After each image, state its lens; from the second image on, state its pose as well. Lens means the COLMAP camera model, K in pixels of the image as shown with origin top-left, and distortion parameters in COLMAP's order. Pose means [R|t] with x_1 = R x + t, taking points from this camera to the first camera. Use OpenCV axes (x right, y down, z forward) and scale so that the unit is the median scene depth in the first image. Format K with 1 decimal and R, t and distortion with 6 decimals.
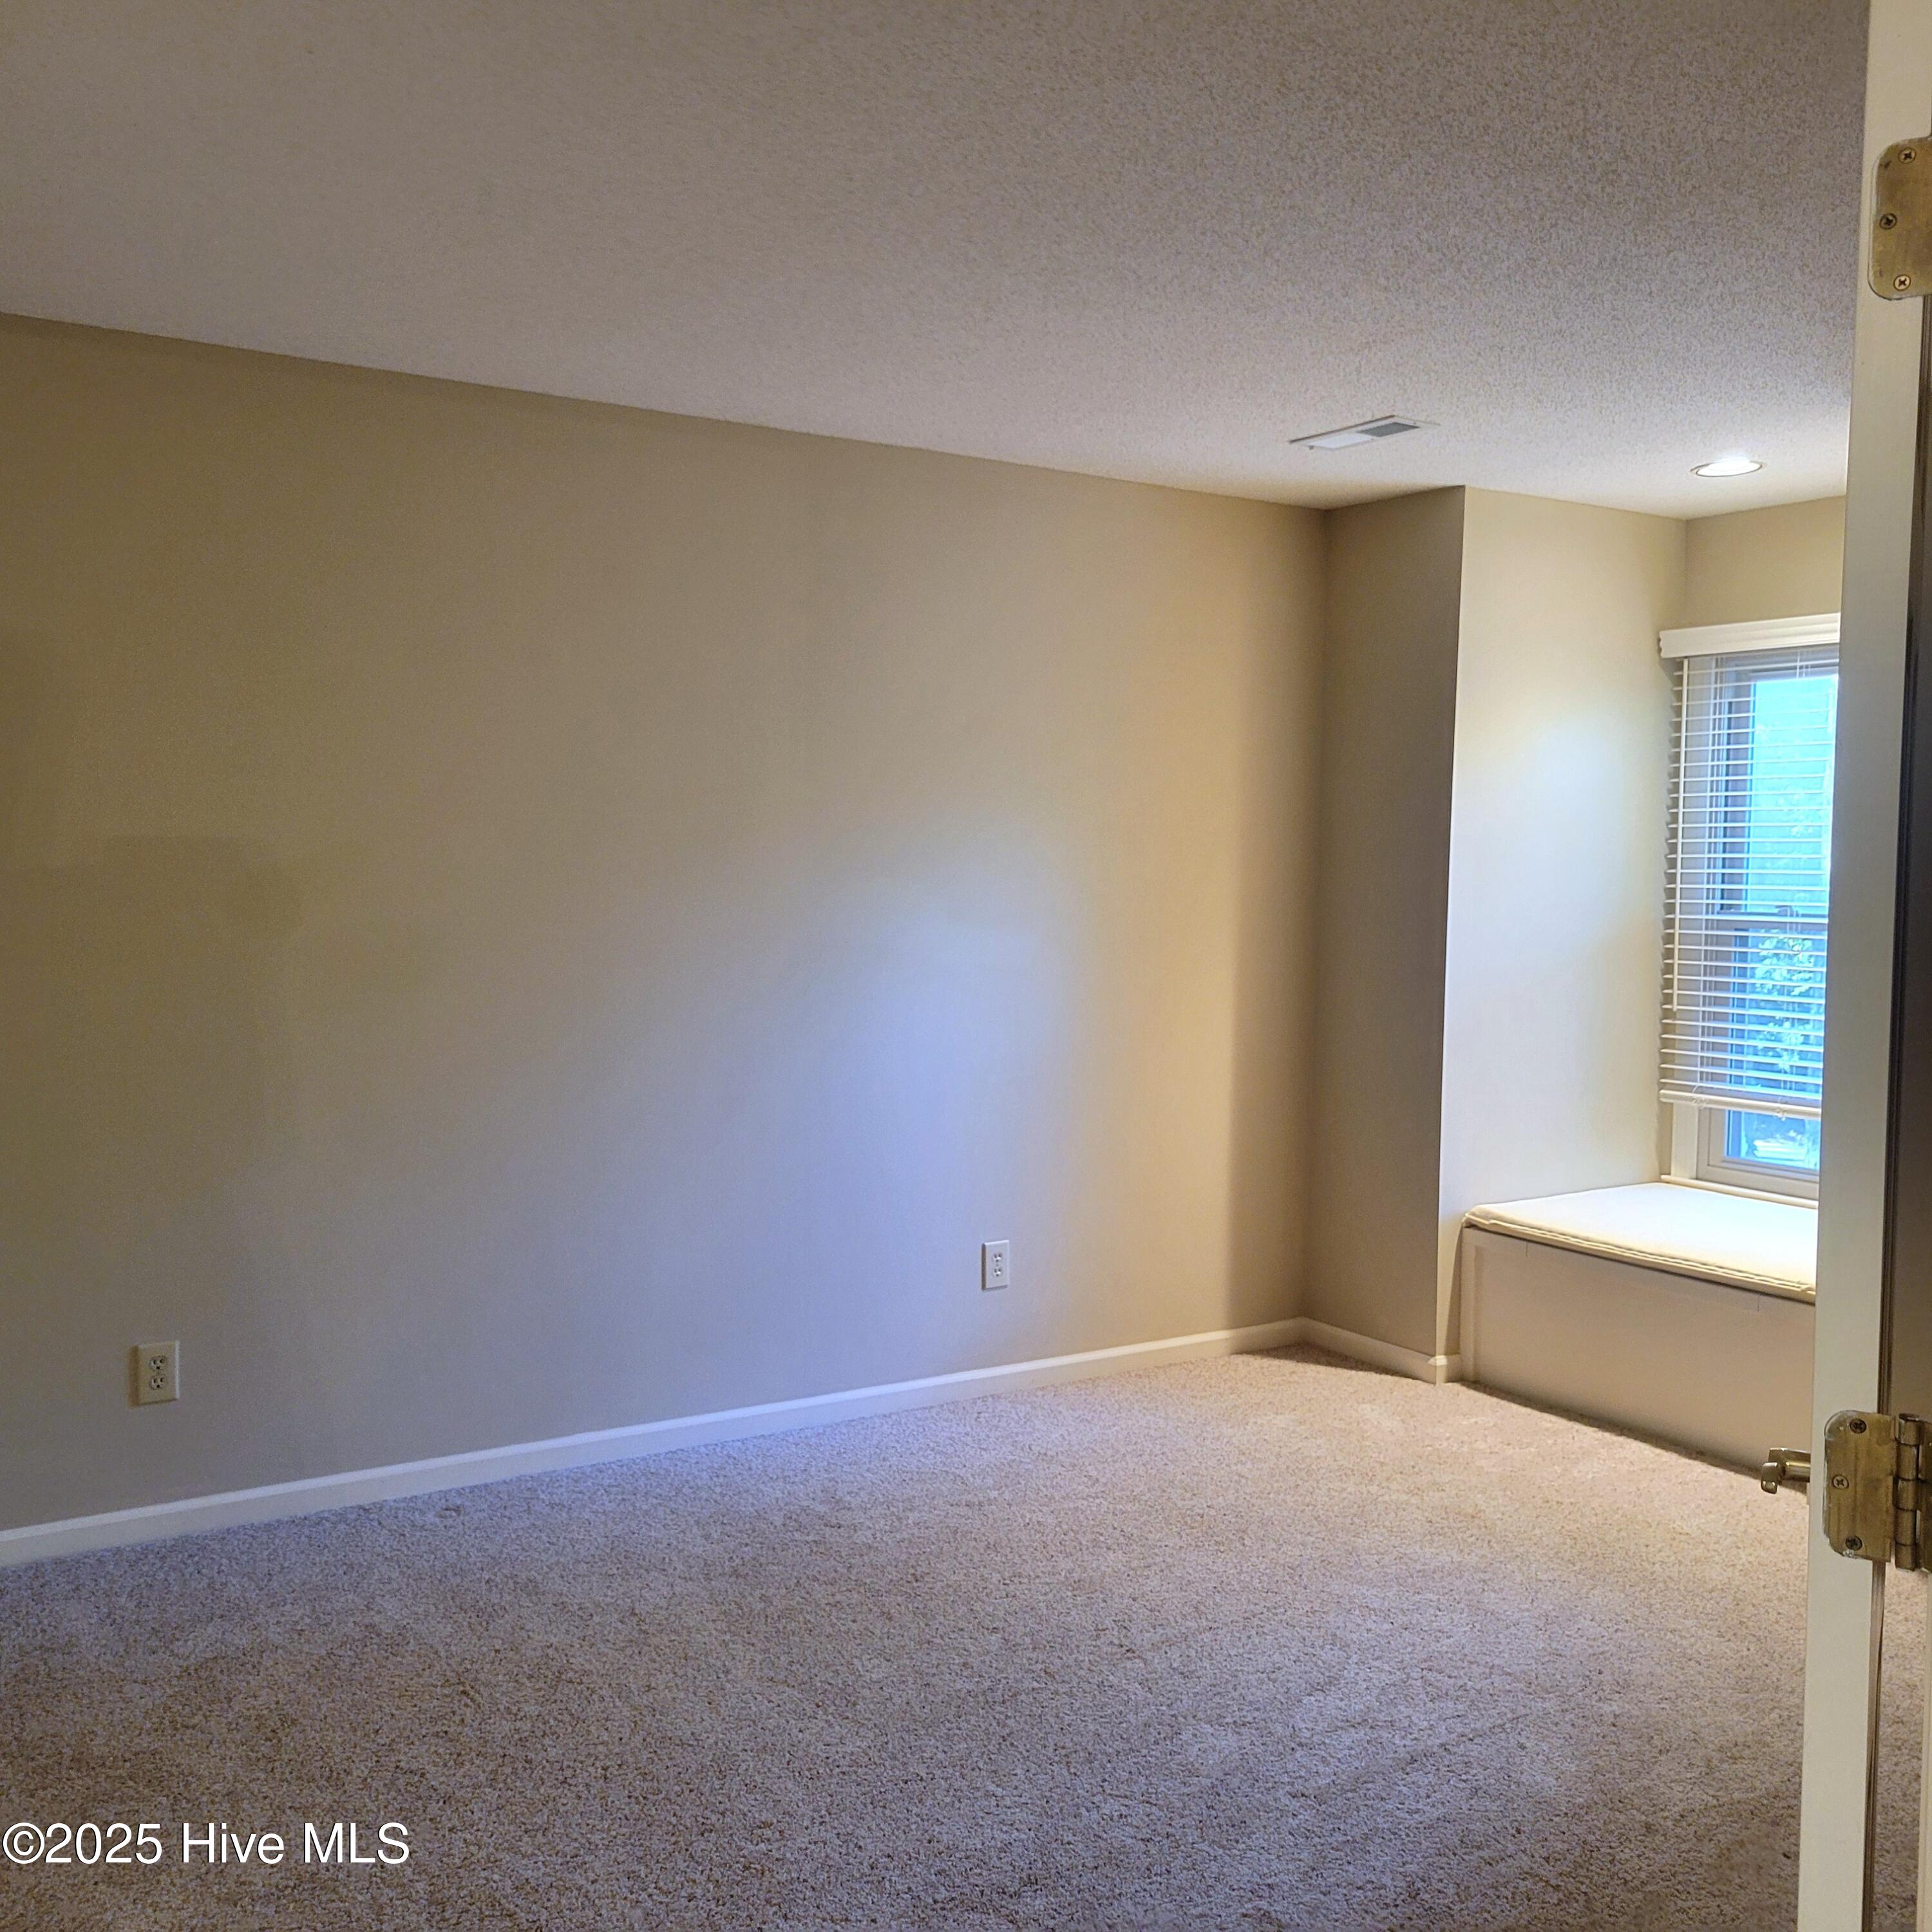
lens RADIAL K [[1906.1, 0, 952.6], [0, 1906.1, 967.6], [0, 0, 1]] dist [0.064972, 0.000000]
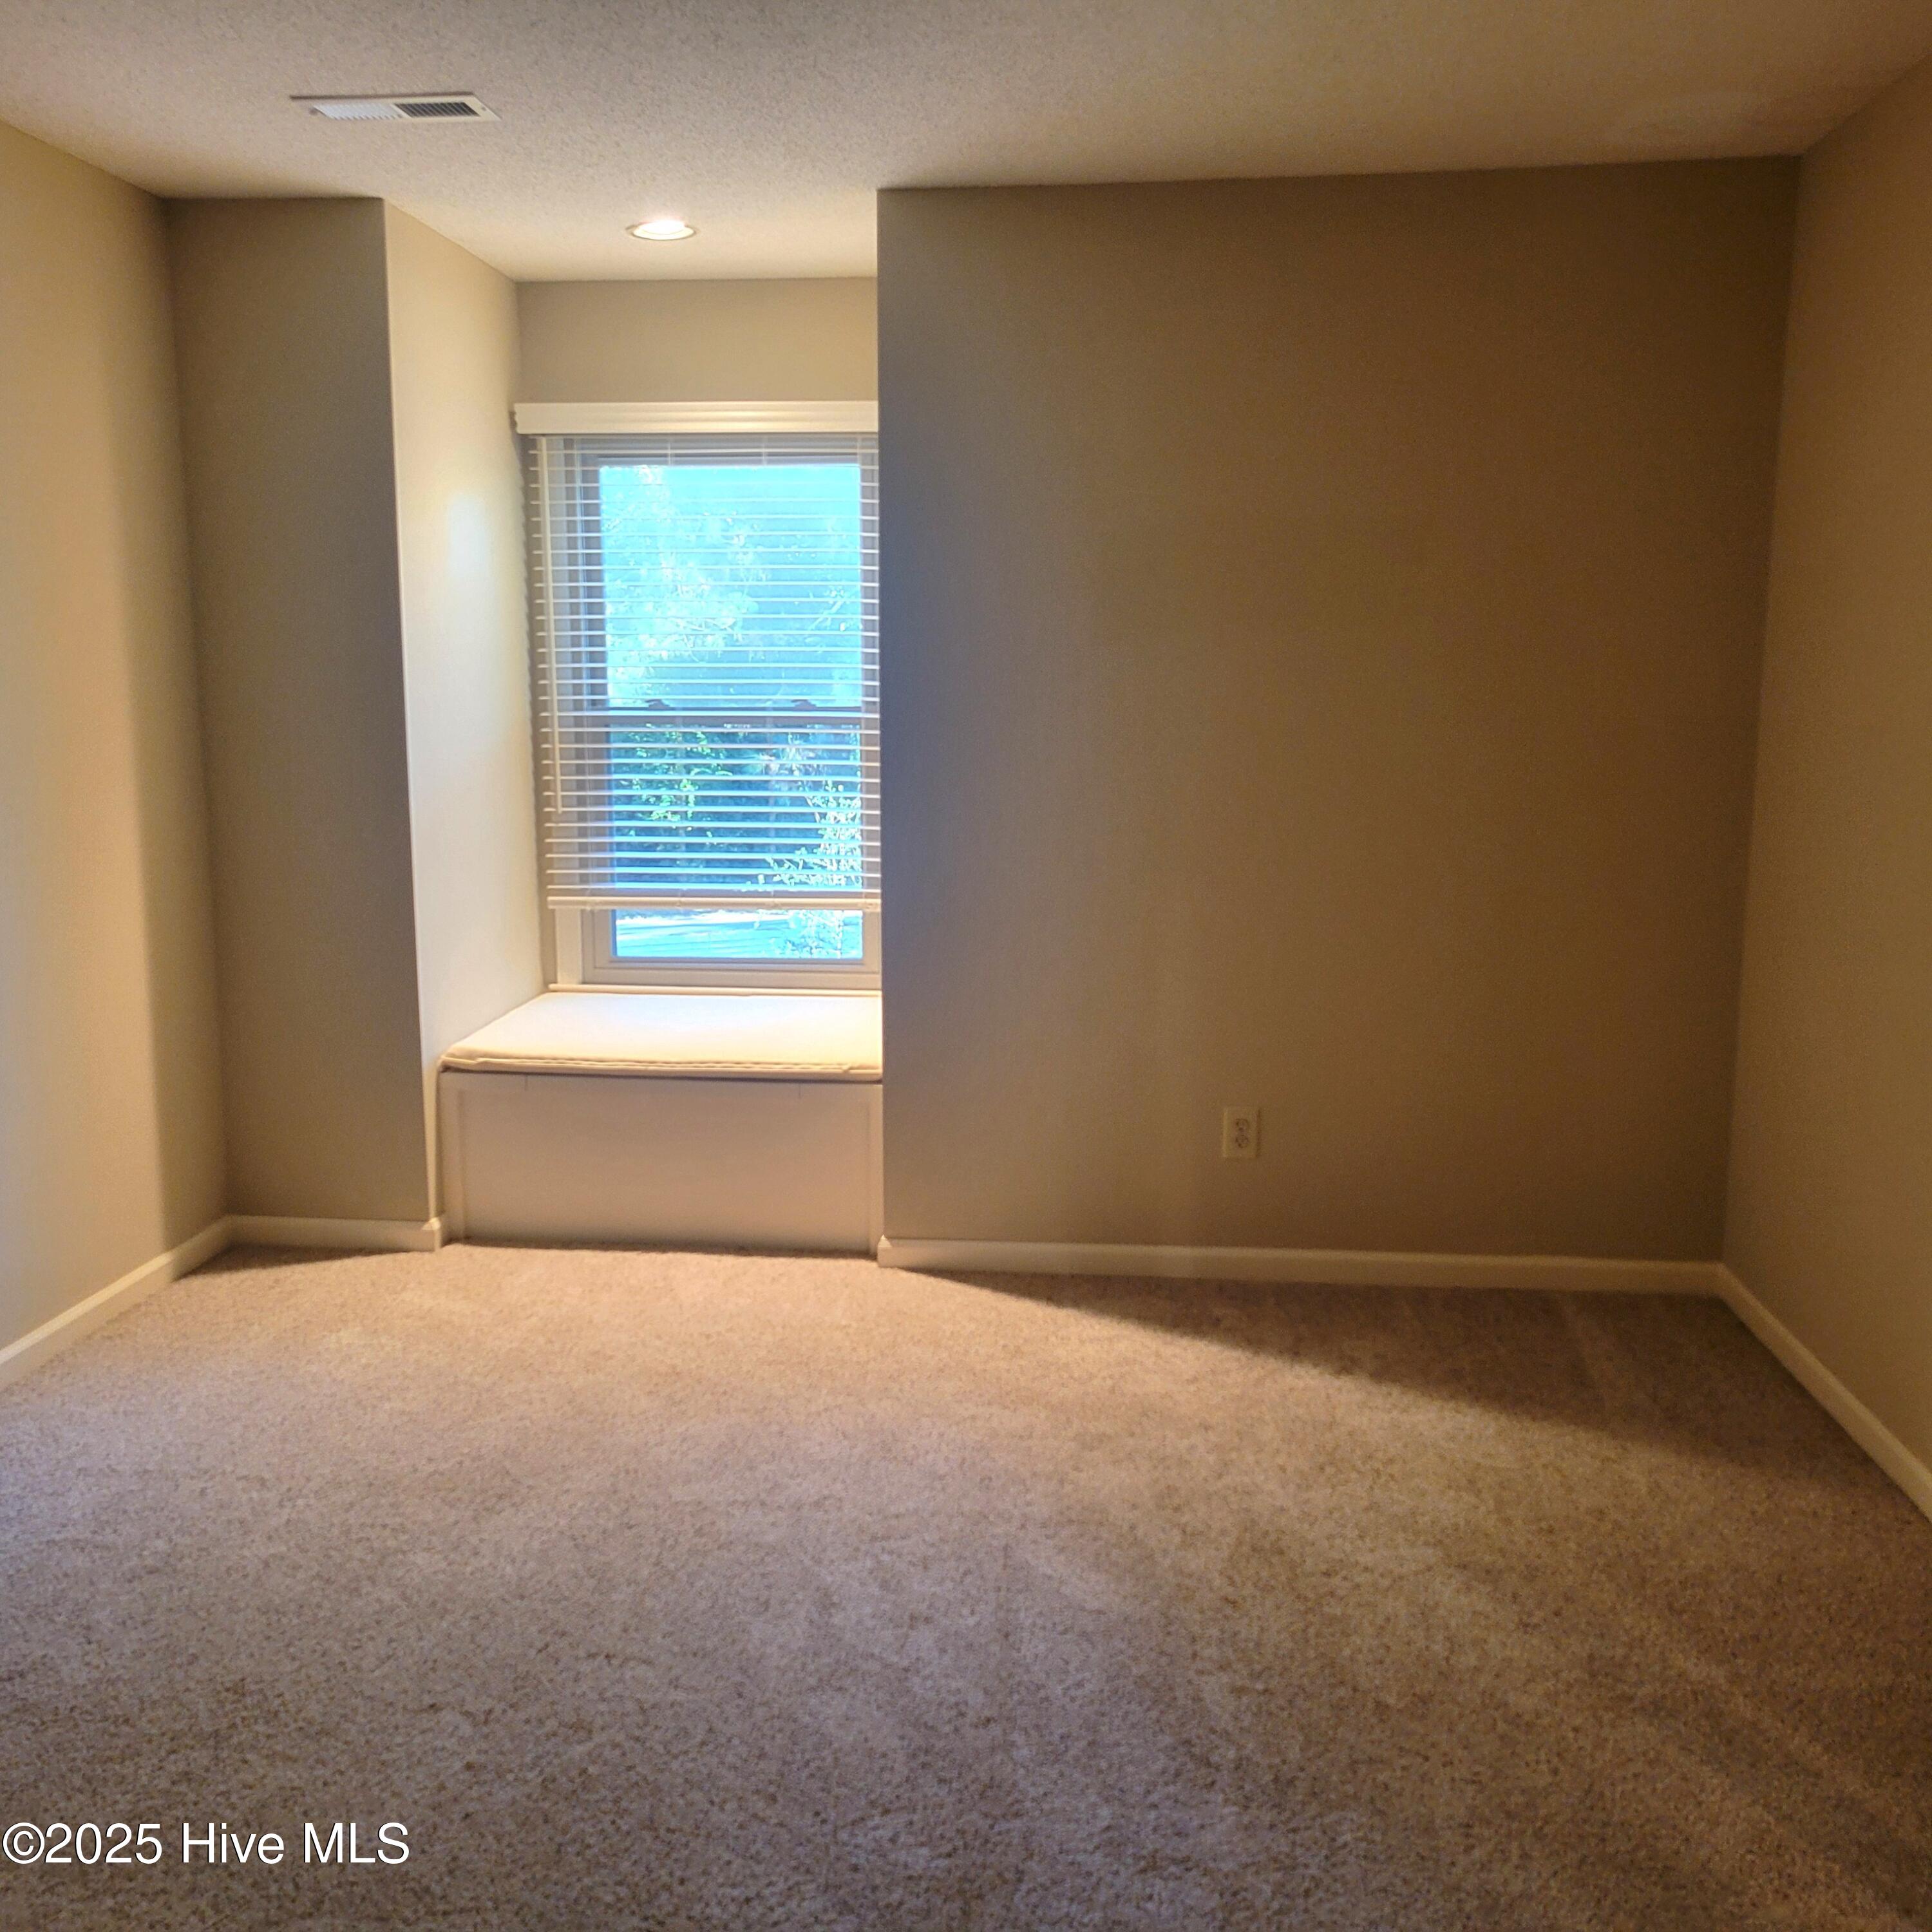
lens RADIAL K [[1906.1, 0, 961.9], [0, 1906.1, 960.3], [0, 0, 1]] dist [0.064972, 0.000000]
pose [[0.655838, -0.130051, 0.743615, -0.243492], [0.056087, 0.990721, 0.123801, -0.013388], [-0.752815, -0.039486, 0.657047, 0.250687]]
